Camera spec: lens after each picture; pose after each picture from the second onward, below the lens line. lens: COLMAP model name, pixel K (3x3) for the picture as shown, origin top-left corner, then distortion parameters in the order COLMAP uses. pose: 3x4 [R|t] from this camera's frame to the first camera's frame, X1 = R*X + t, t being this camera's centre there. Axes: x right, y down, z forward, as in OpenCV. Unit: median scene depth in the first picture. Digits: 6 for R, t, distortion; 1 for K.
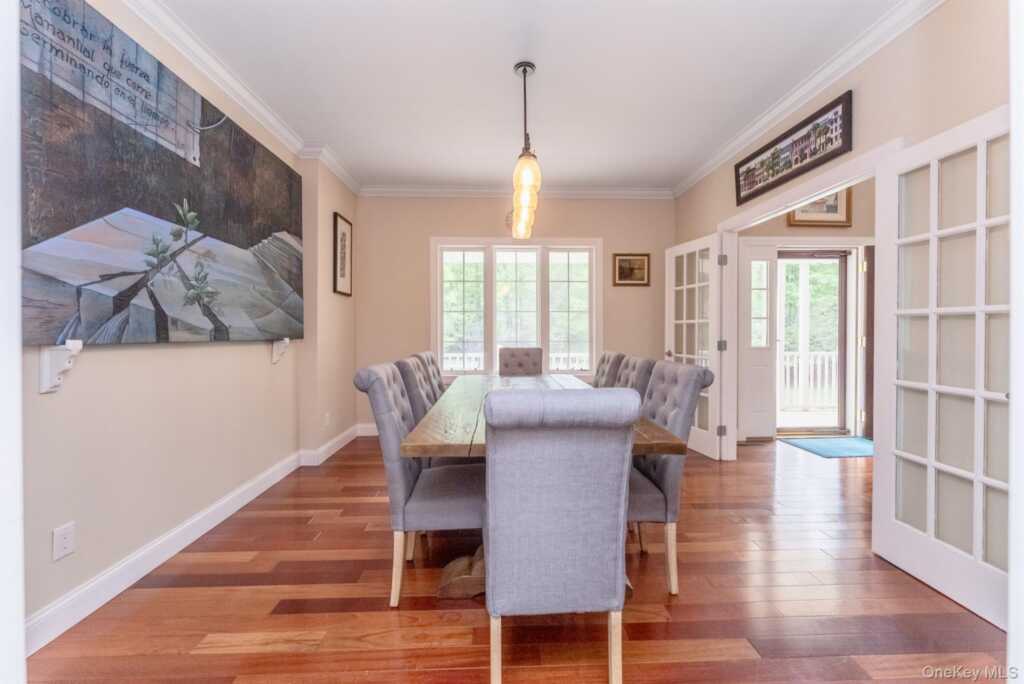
lens RADIAL K [[414.1, 0, 518.1], [0, 414.1, 328.4], [0, 0, 1]] dist [0.001099, -0.000060]
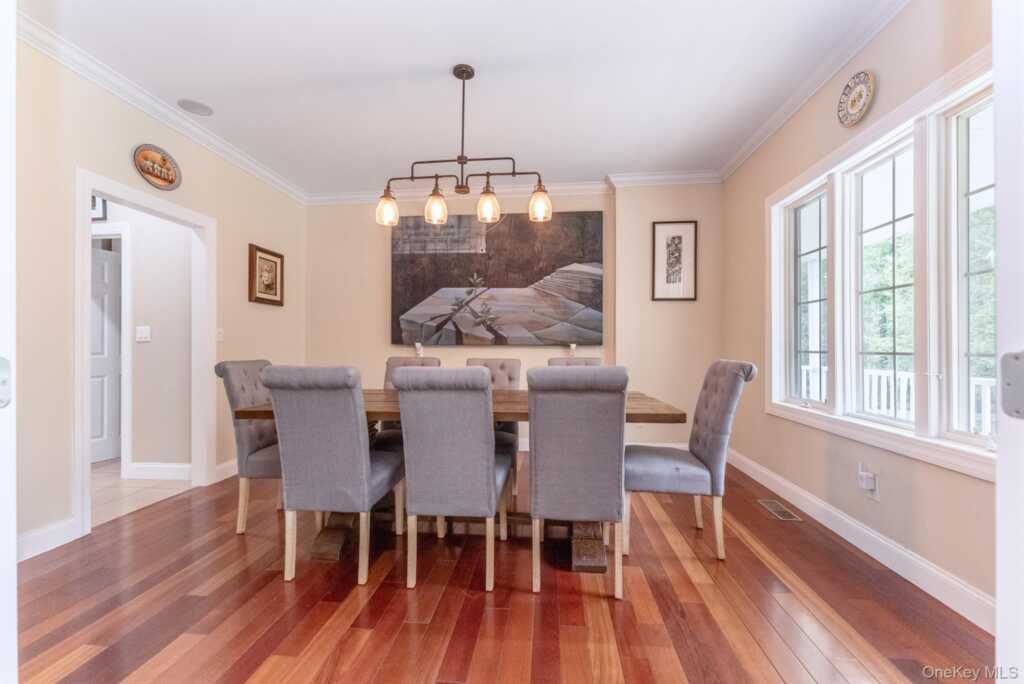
lens RADIAL K [[414.1, 0, 509.6], [0, 414.1, 342.0], [0, 0, 1]] dist [0.001099, -0.000060]
pose [[-0.149379, -0.008017, -0.988747, 1.180913], [0.009850, 0.999905, -0.009595, 0.040308], [0.988731, -0.011172, -0.149286, 1.514690]]
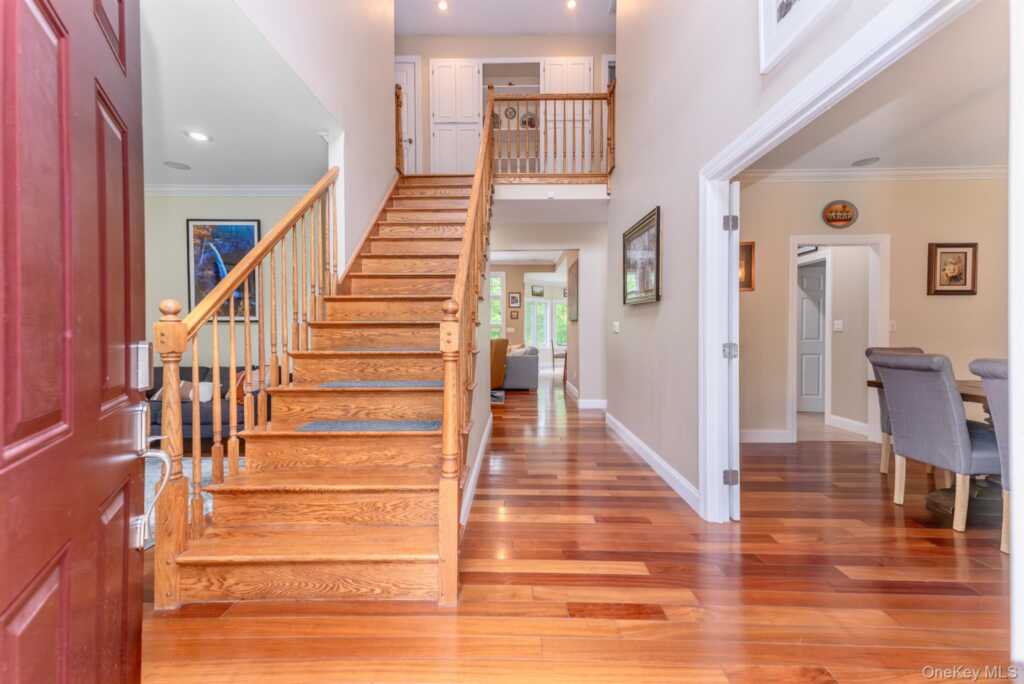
lens RADIAL K [[414.1, 0, 509.7], [0, 414.1, 338.0], [0, 0, 1]] dist [0.001099, -0.000060]
pose [[-0.998484, 0.001116, 0.055025, 1.887224], [0.001766, 0.999929, 0.011763, -0.014538], [-0.055008, 0.011842, -0.998416, 3.209566]]
